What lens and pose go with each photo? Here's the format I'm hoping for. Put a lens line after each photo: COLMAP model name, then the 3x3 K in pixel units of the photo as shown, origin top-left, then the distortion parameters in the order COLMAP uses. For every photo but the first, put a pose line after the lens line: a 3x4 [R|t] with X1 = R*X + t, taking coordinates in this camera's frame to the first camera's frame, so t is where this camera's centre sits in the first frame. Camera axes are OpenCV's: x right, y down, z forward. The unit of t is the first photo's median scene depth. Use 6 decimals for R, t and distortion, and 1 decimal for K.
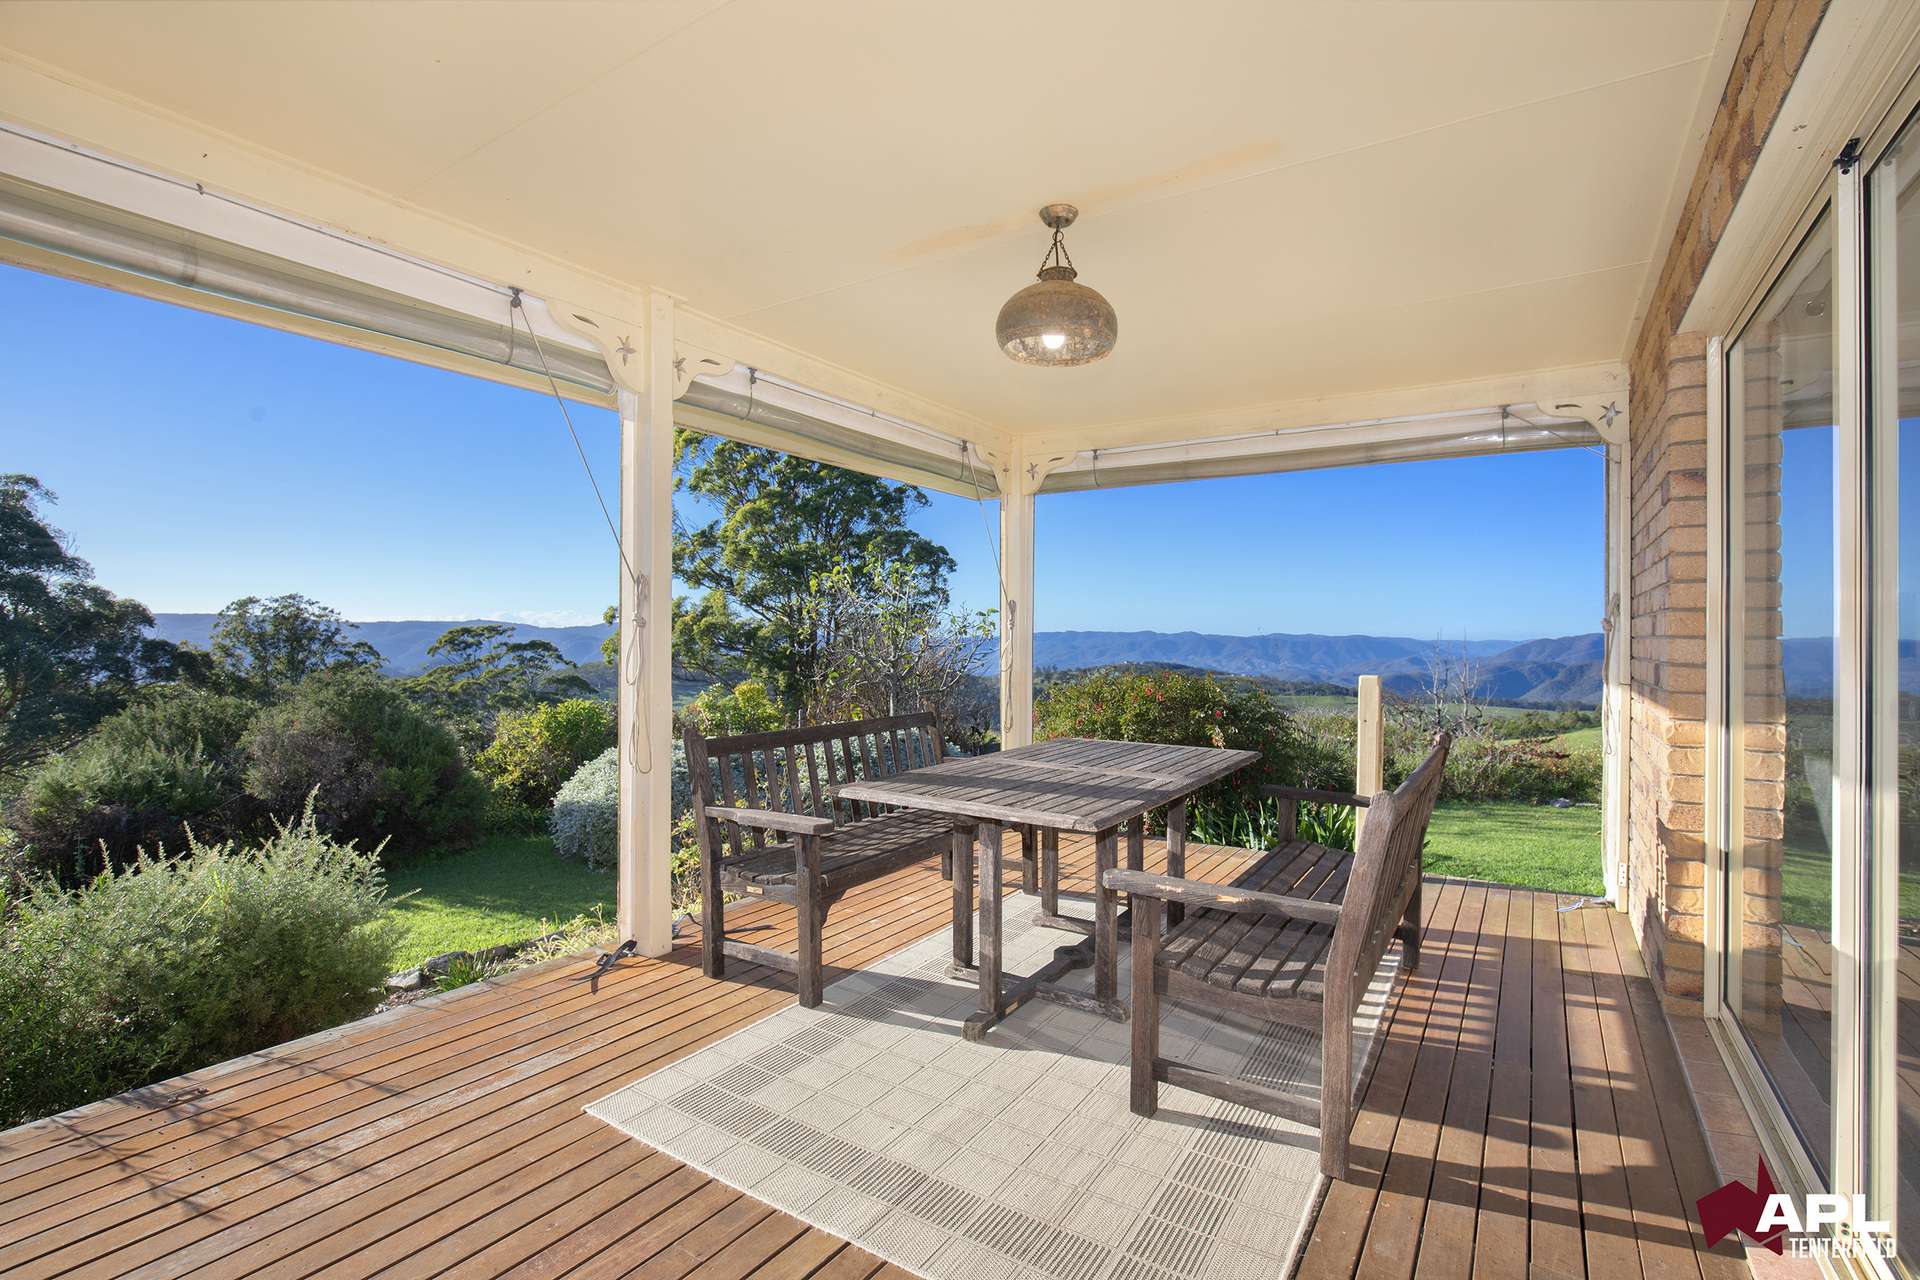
lens RADIAL K [[871.5, 0, 970.2], [0, 871.5, 643.3], [0, 0, 1]] dist [-0.022875, 0.000477]
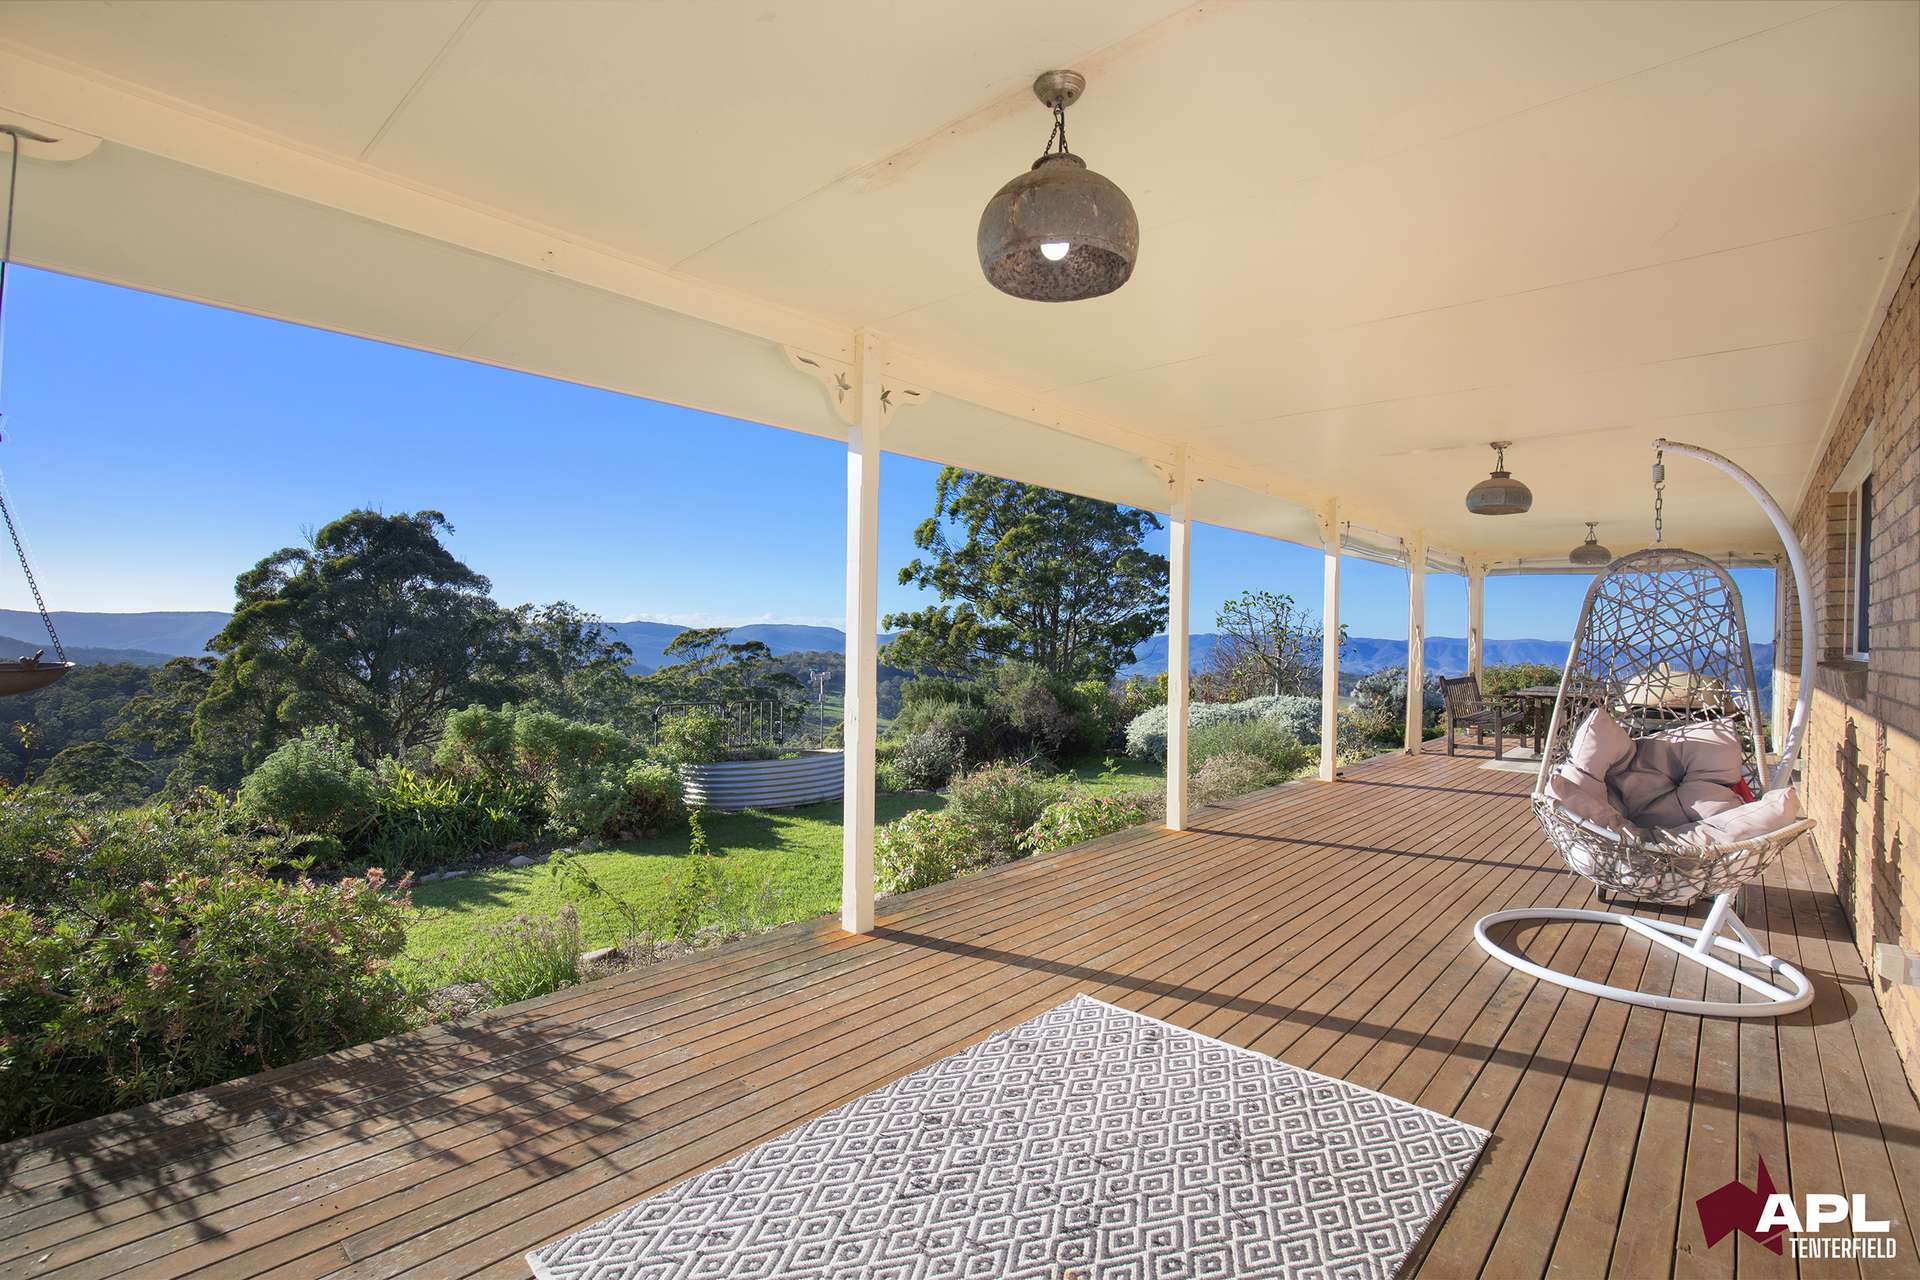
lens RADIAL K [[871.5, 0, 950.9], [0, 871.5, 650.9], [0, 0, 1]] dist [-0.022875, 0.000477]
pose [[0.984845, 0.008435, -0.173230, -0.107876], [-0.007814, 0.999960, 0.004268, 0.002380], [0.173259, -0.002850, 0.984872, -0.165597]]
